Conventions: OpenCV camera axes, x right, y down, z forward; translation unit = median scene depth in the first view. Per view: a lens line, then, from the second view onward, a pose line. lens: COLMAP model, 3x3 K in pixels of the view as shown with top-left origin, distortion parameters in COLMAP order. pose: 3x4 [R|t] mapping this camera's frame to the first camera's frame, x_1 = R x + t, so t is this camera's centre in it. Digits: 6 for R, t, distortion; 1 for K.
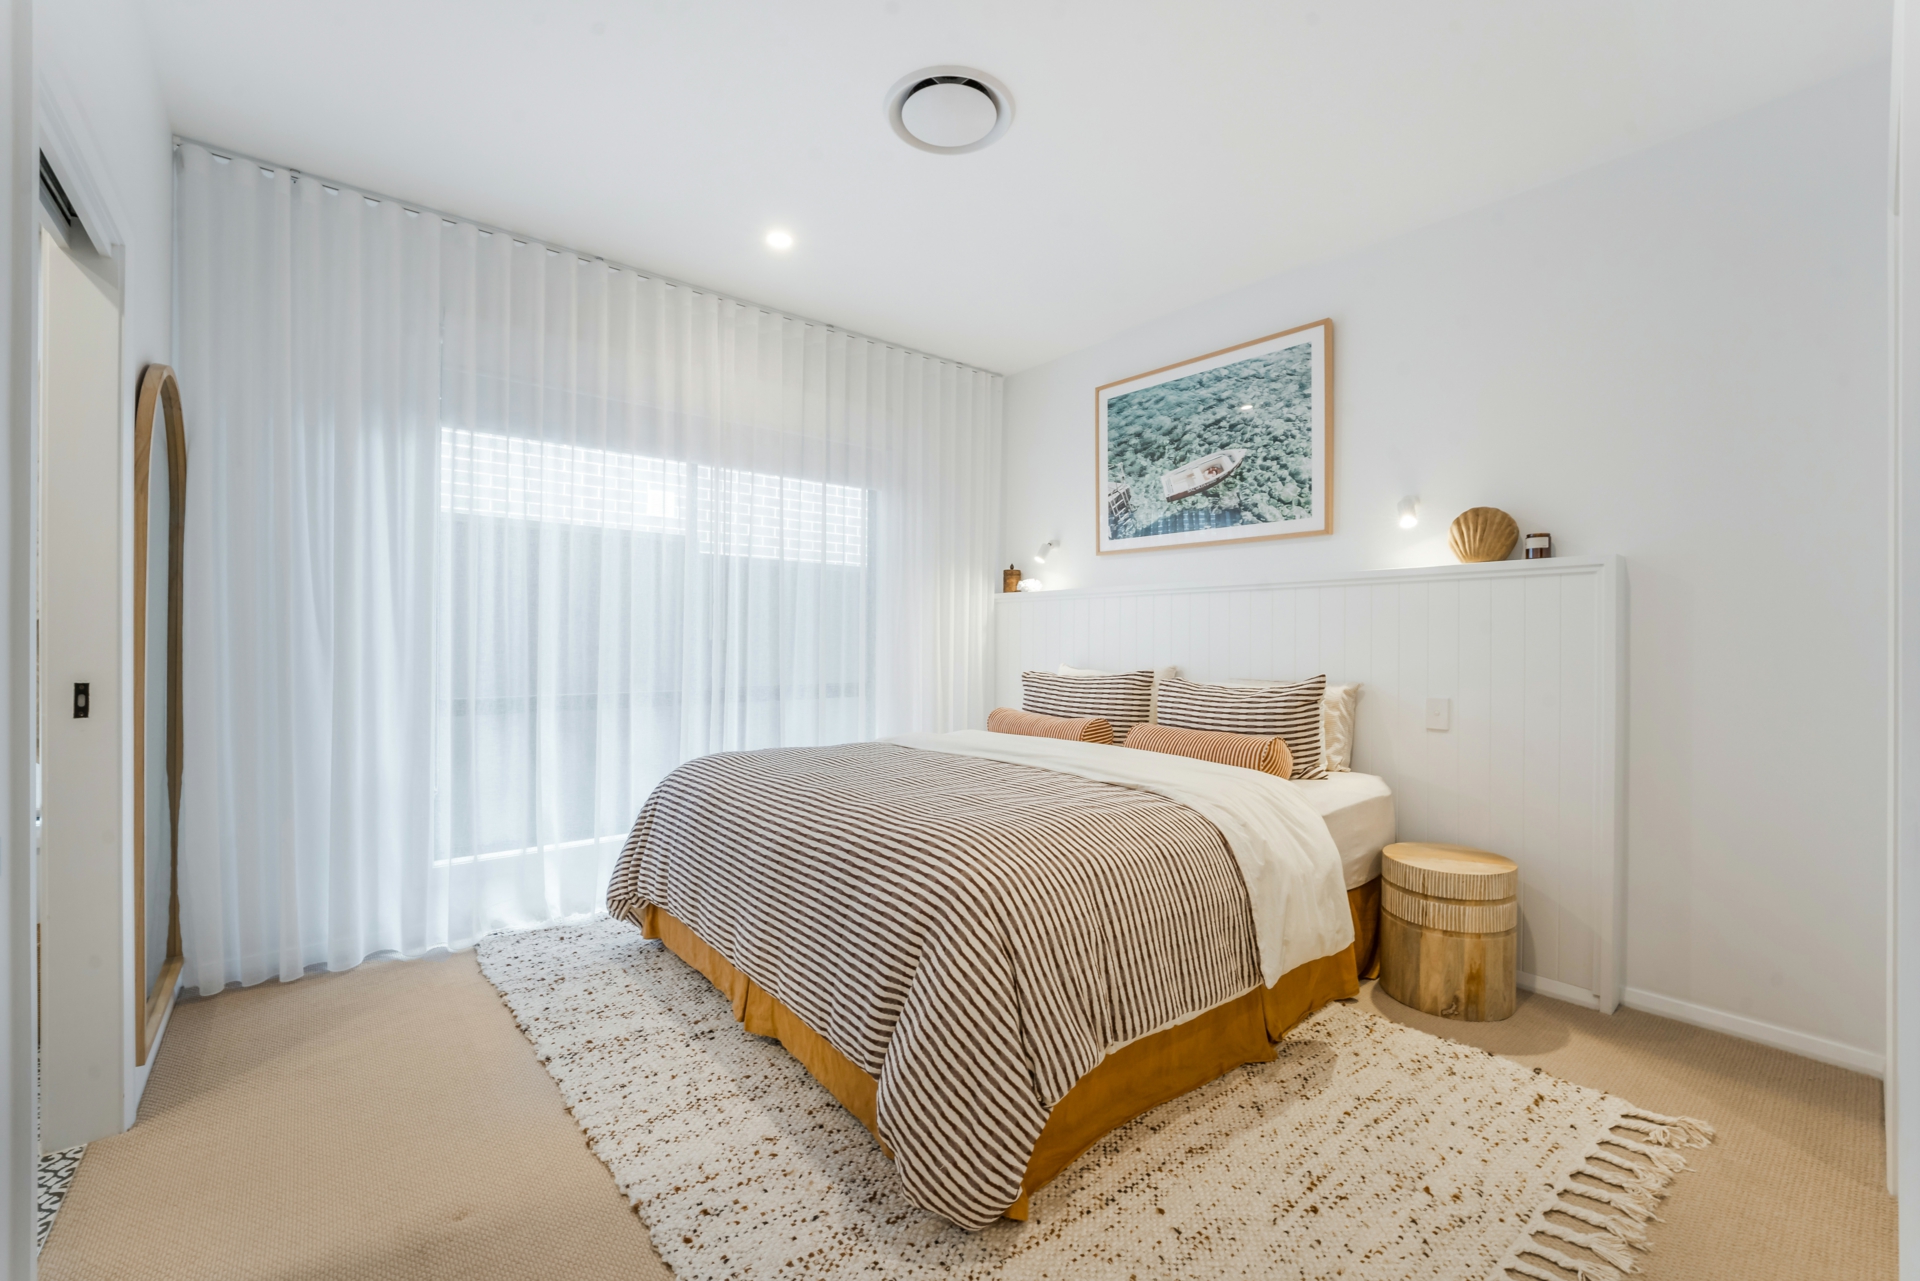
lens RADIAL K [[777.8, 0, 967.8], [0, 777.8, 637.2], [0, 0, 1]] dist [-0.017729, -0.000172]
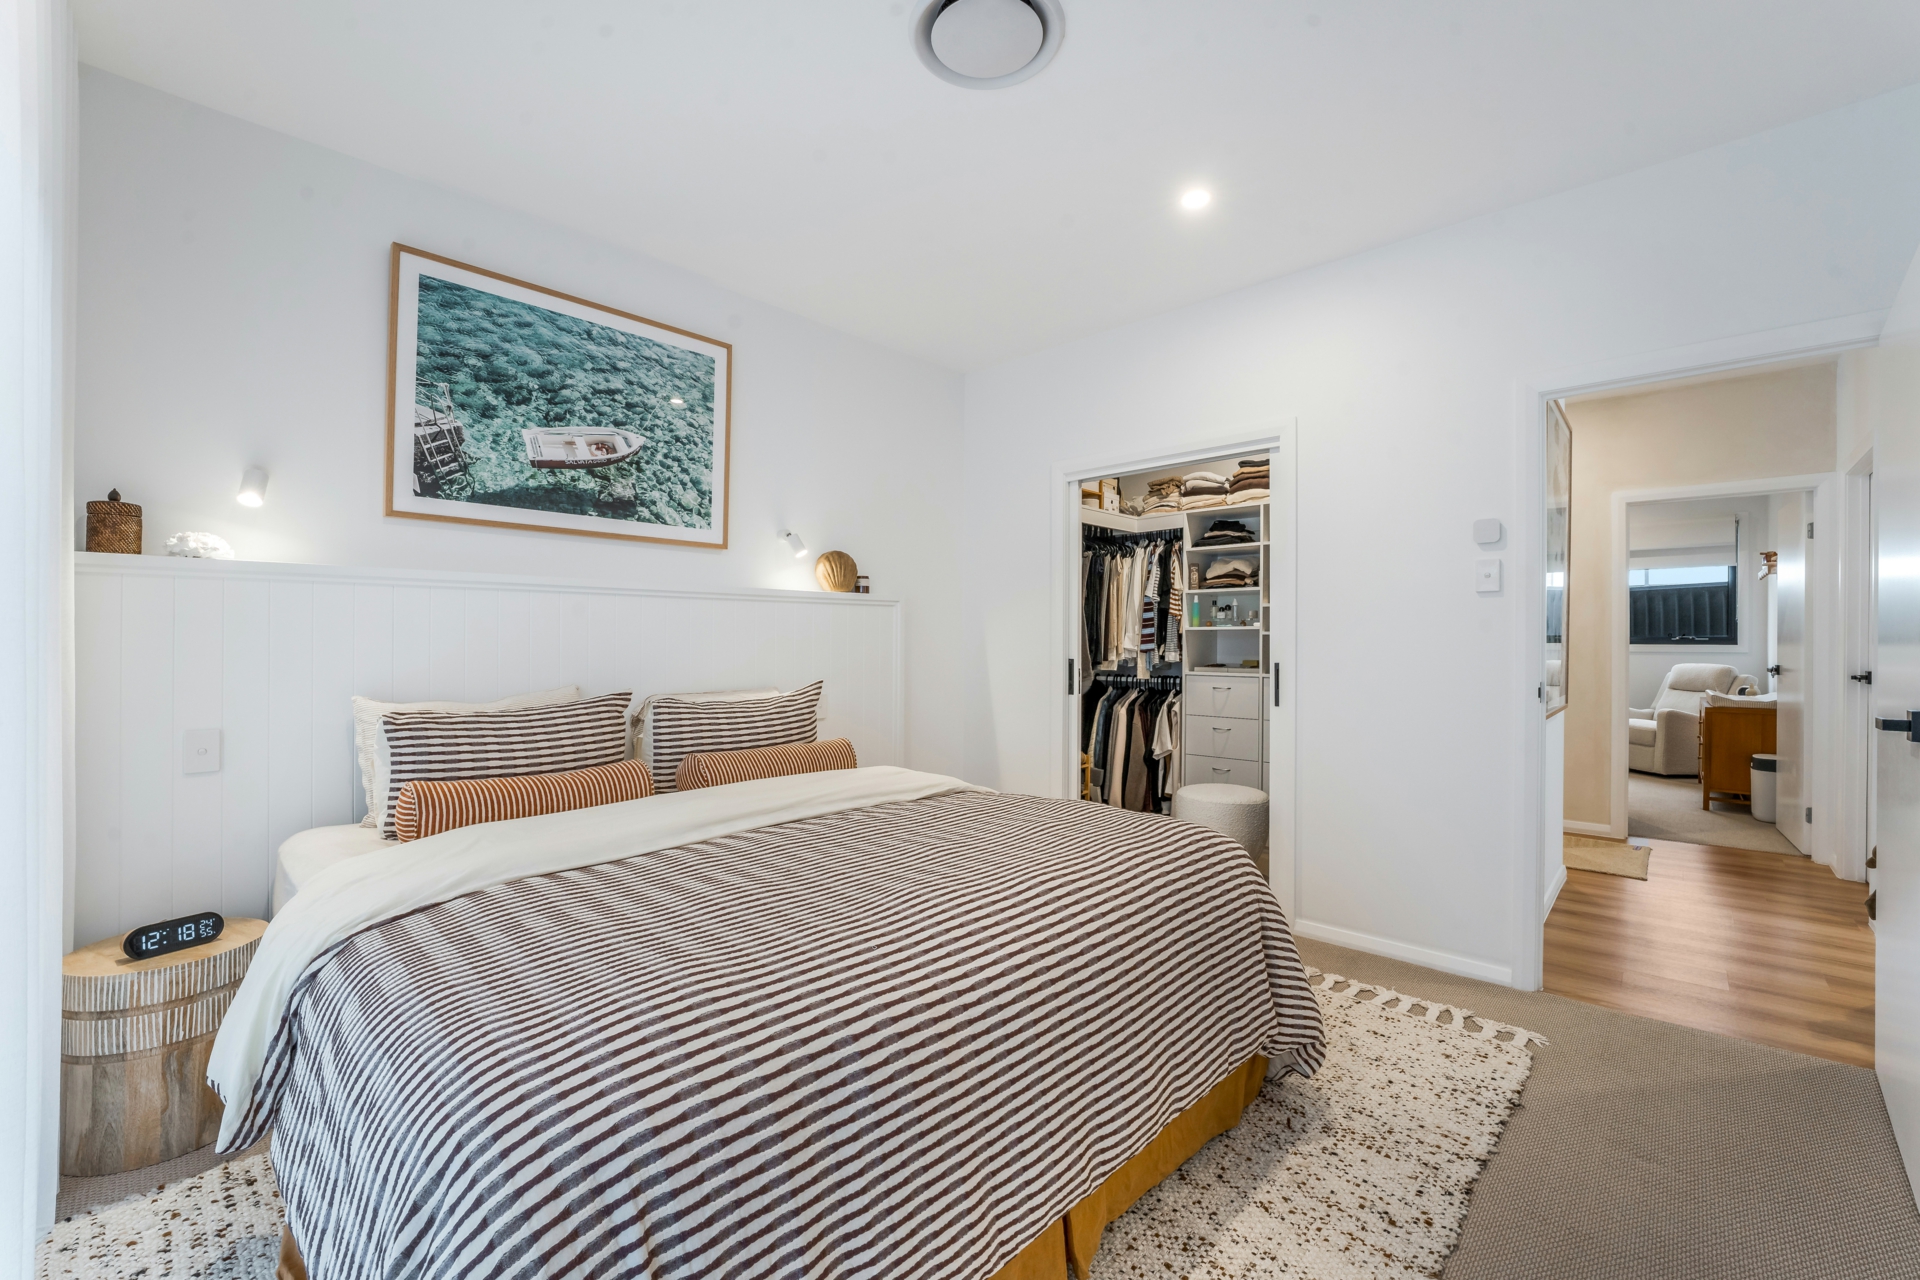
lens RADIAL K [[777.8, 0, 967.8], [0, 777.8, 636.7], [0, 0, 1]] dist [-0.017729, -0.000172]
pose [[-0.098888, 0.006860, 0.995075, -0.551293], [0.001939, 0.999976, -0.006701, -0.006840], [-0.995097, 0.001267, -0.098899, 0.704924]]
